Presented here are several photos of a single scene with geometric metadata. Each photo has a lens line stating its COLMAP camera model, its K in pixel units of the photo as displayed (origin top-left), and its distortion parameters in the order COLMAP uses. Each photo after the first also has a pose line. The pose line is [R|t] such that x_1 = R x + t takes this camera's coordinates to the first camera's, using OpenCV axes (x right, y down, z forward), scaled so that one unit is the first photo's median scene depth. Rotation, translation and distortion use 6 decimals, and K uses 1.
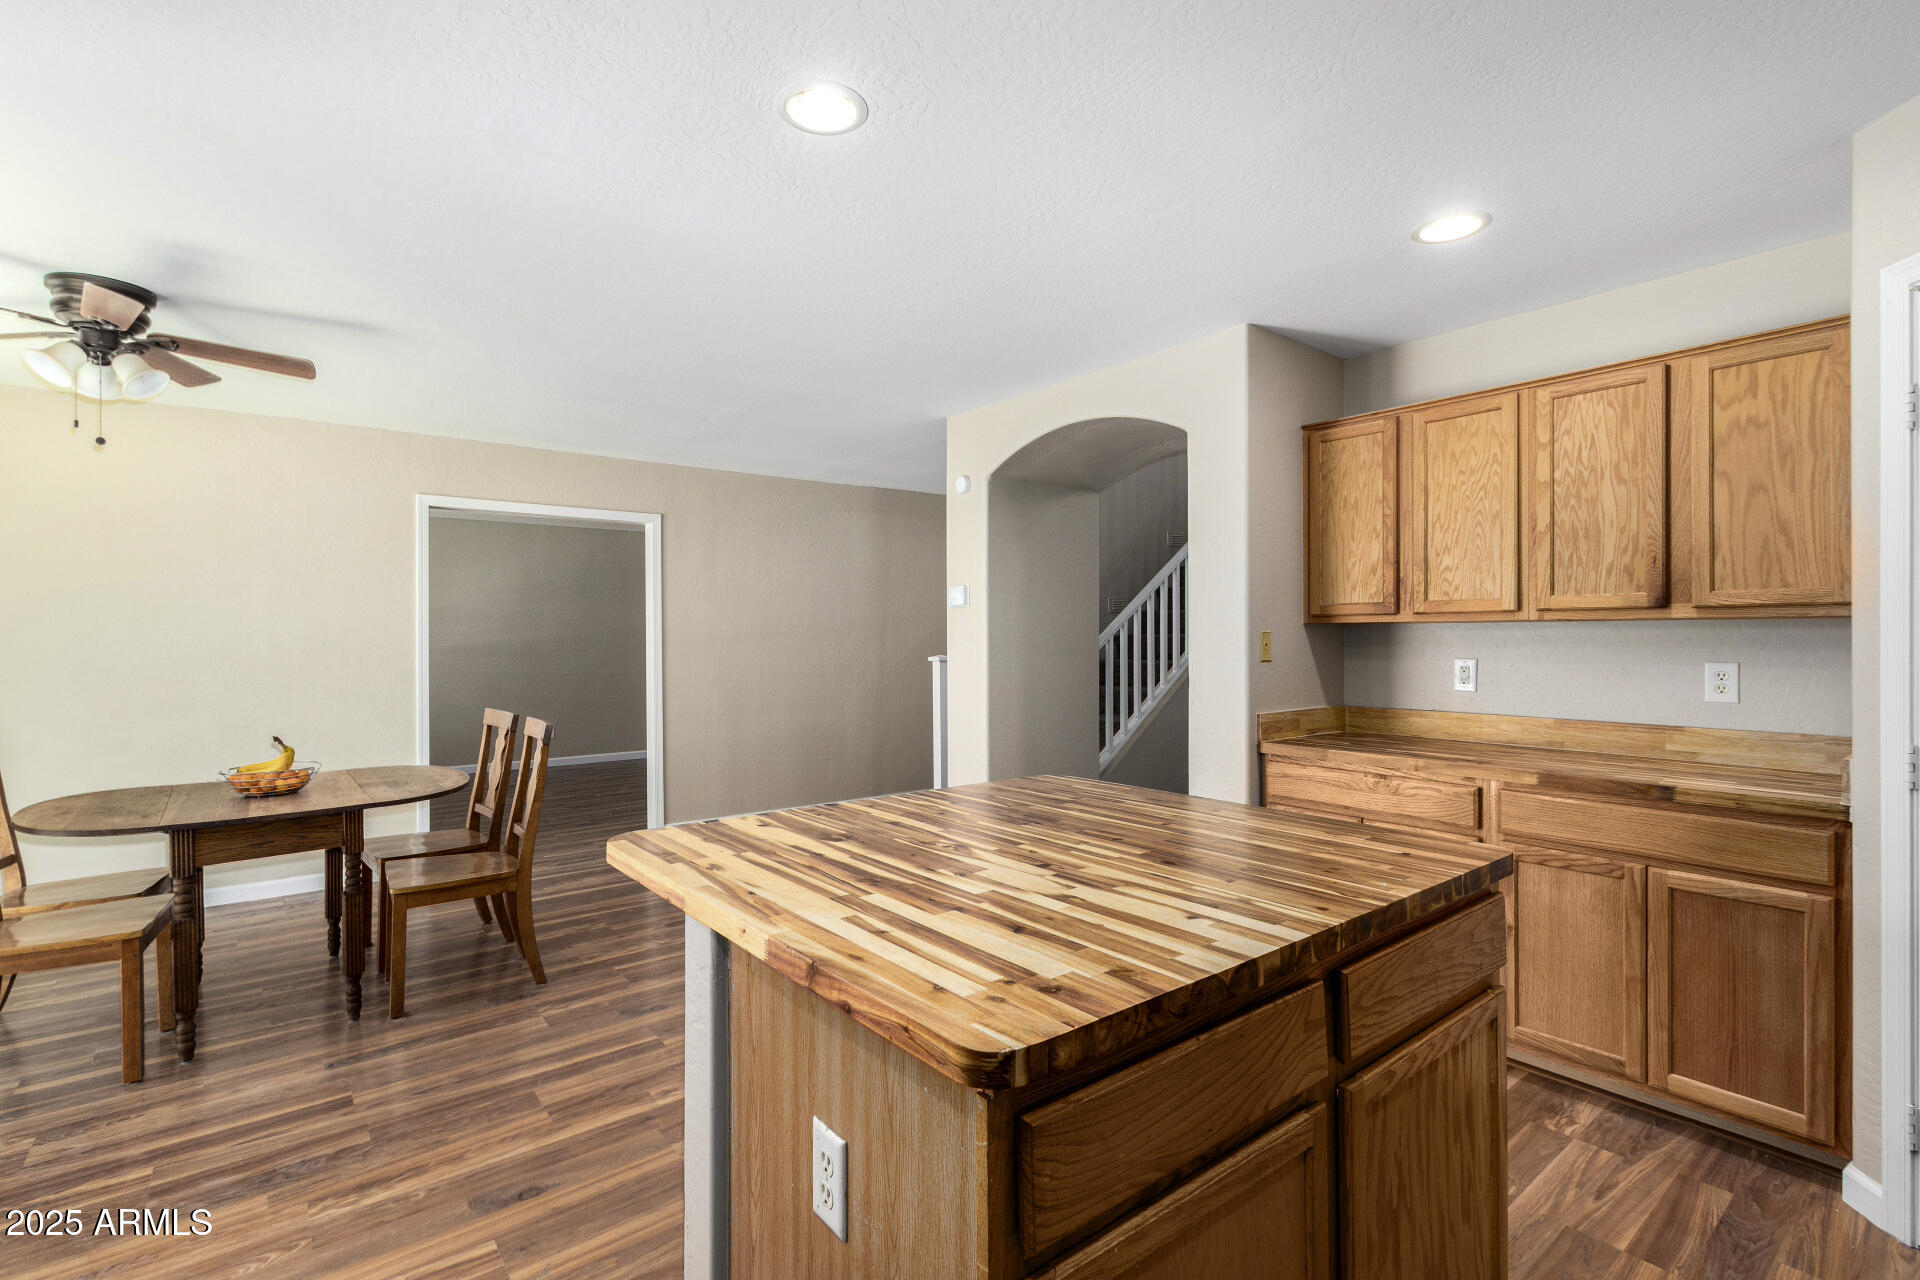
lens RADIAL K [[872.9, 0, 953.7], [0, 872.9, 634.0], [0, 0, 1]] dist [0.000775, -0.000354]
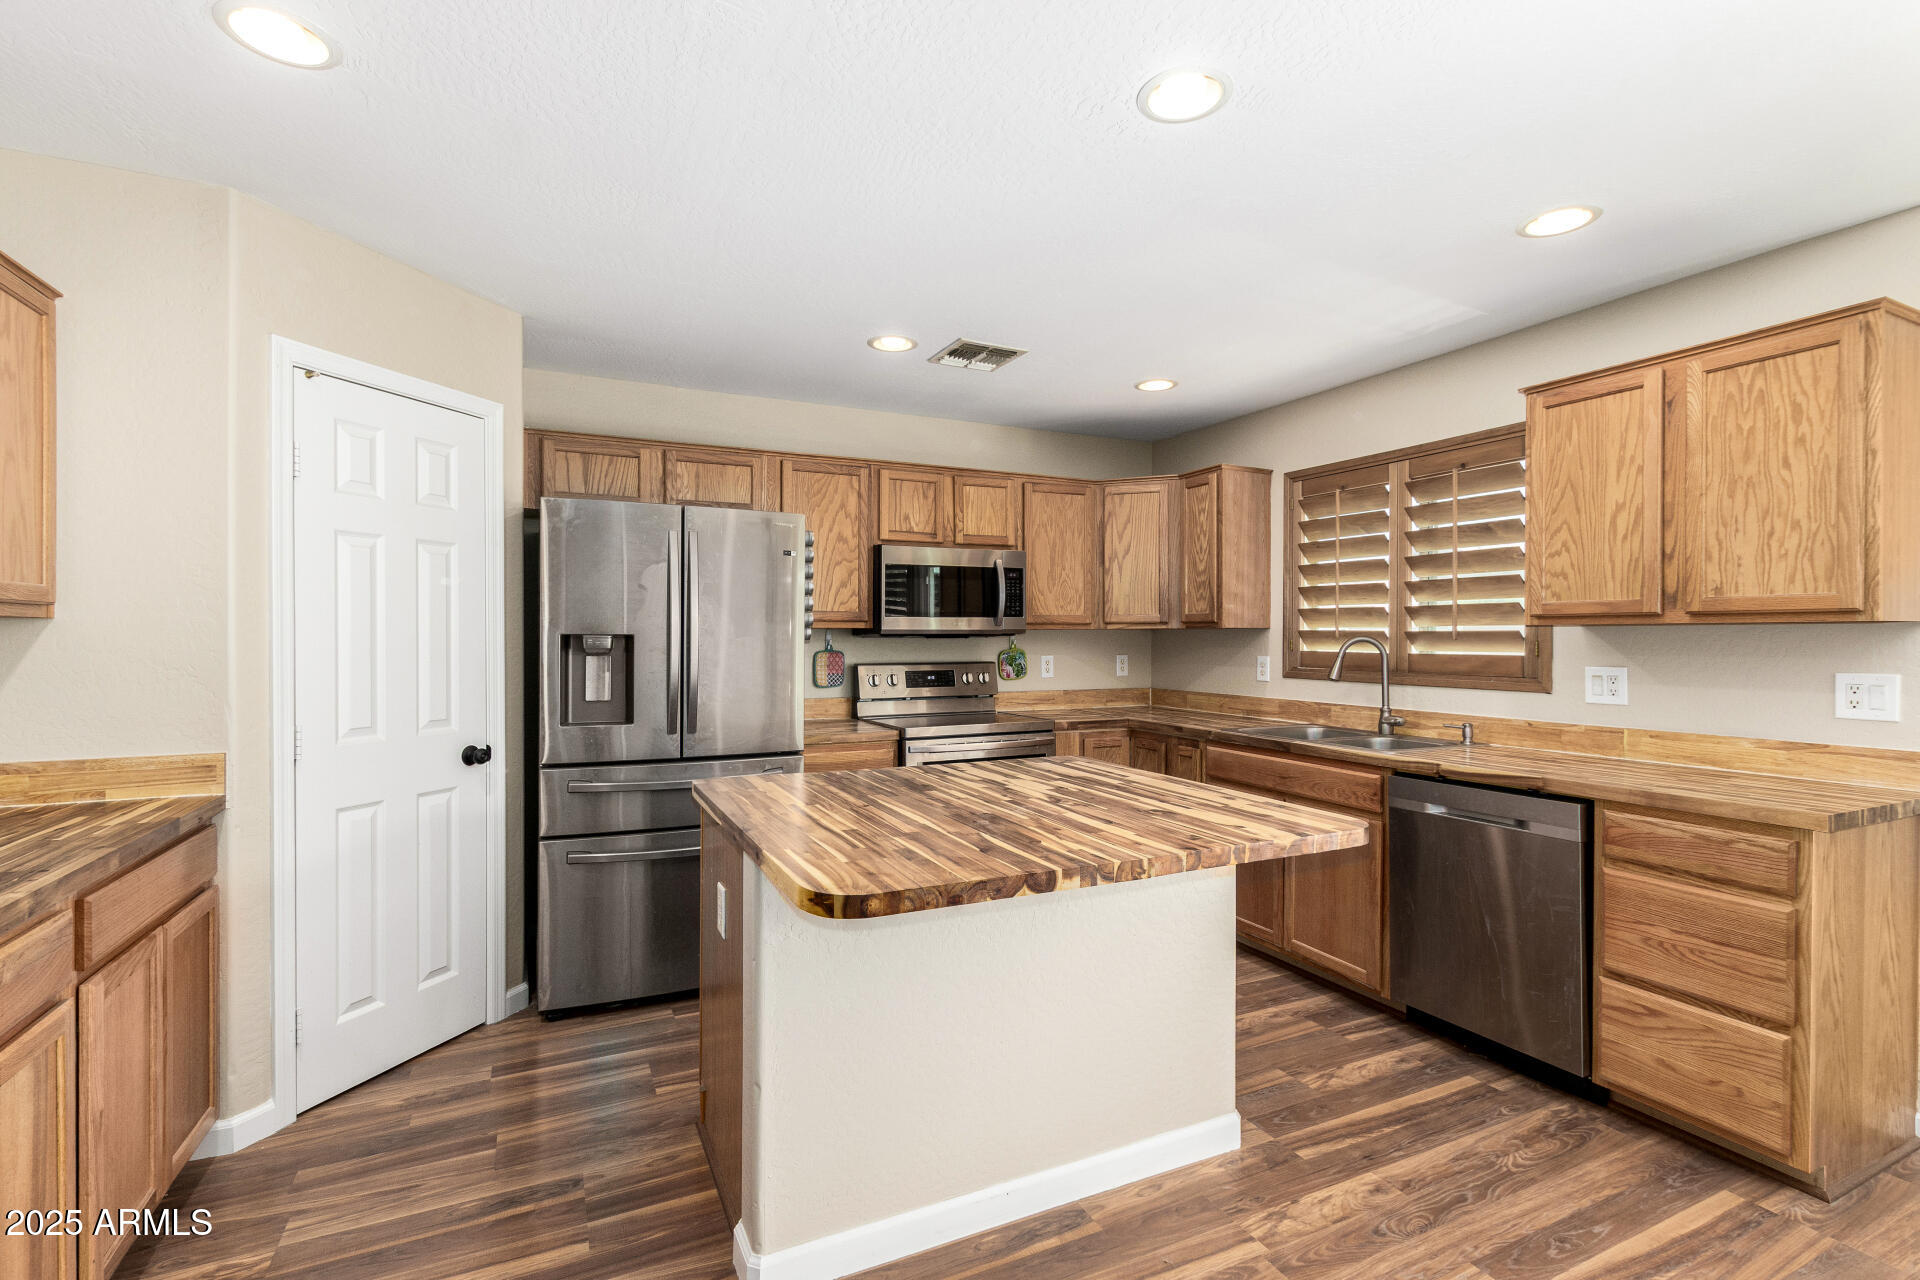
lens RADIAL K [[872.9, 0, 953.7], [0, 872.9, 634.0], [0, 0, 1]] dist [0.000775, -0.000354]
pose [[-0.974980, 0.001922, 0.222283, -0.084093], [0.000145, 0.999968, -0.008011, 0.002505], [-0.222291, -0.007778, -0.974949, 1.437449]]
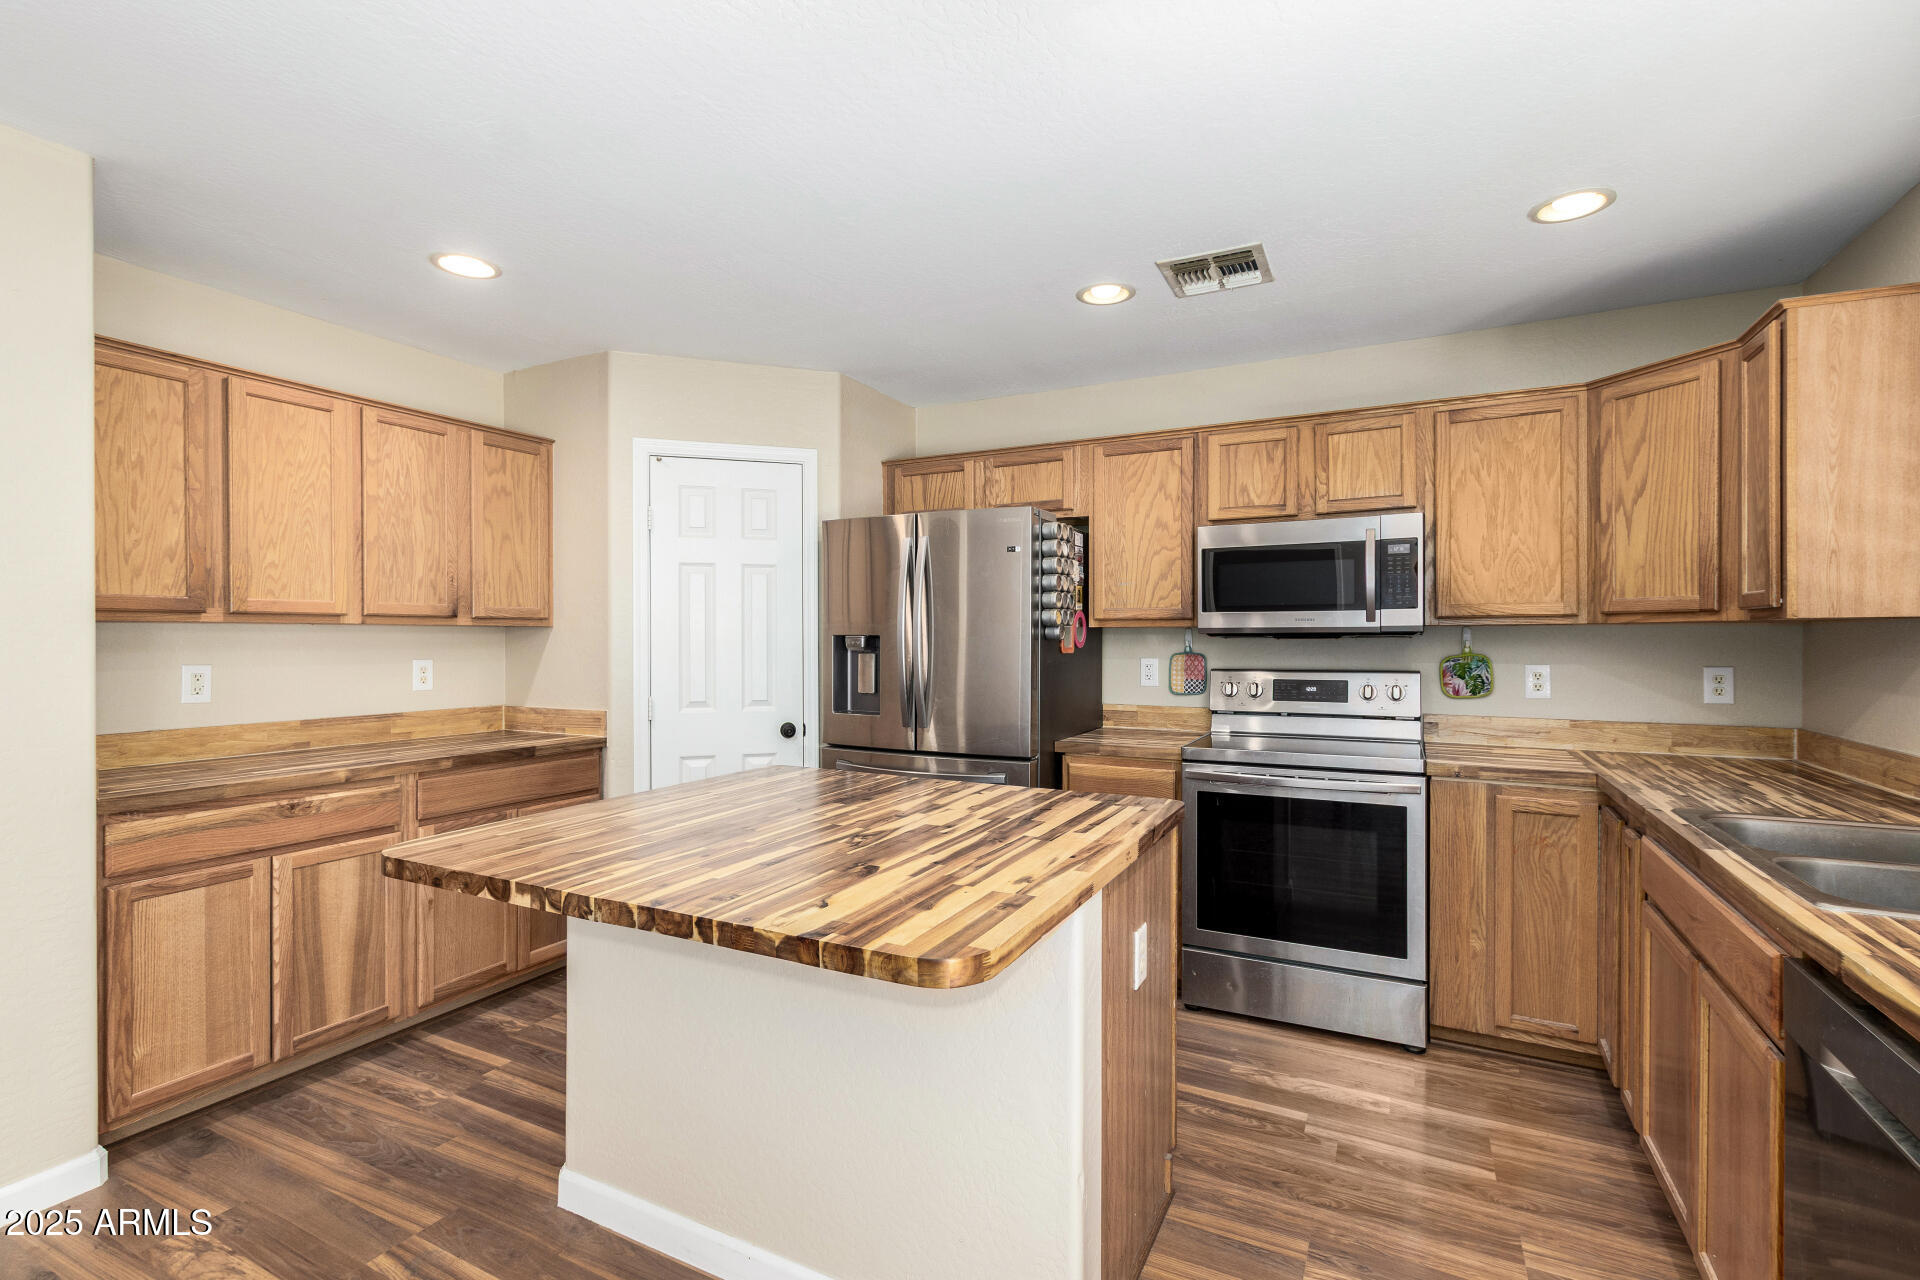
lens RADIAL K [[872.9, 0, 953.7], [0, 872.9, 634.0], [0, 0, 1]] dist [0.000775, -0.000354]
pose [[-0.409822, 0.006017, 0.912146, -0.634467], [-0.003255, 0.999962, -0.008059, 0.002683], [-0.912160, -0.006271, -0.409787, 0.831838]]
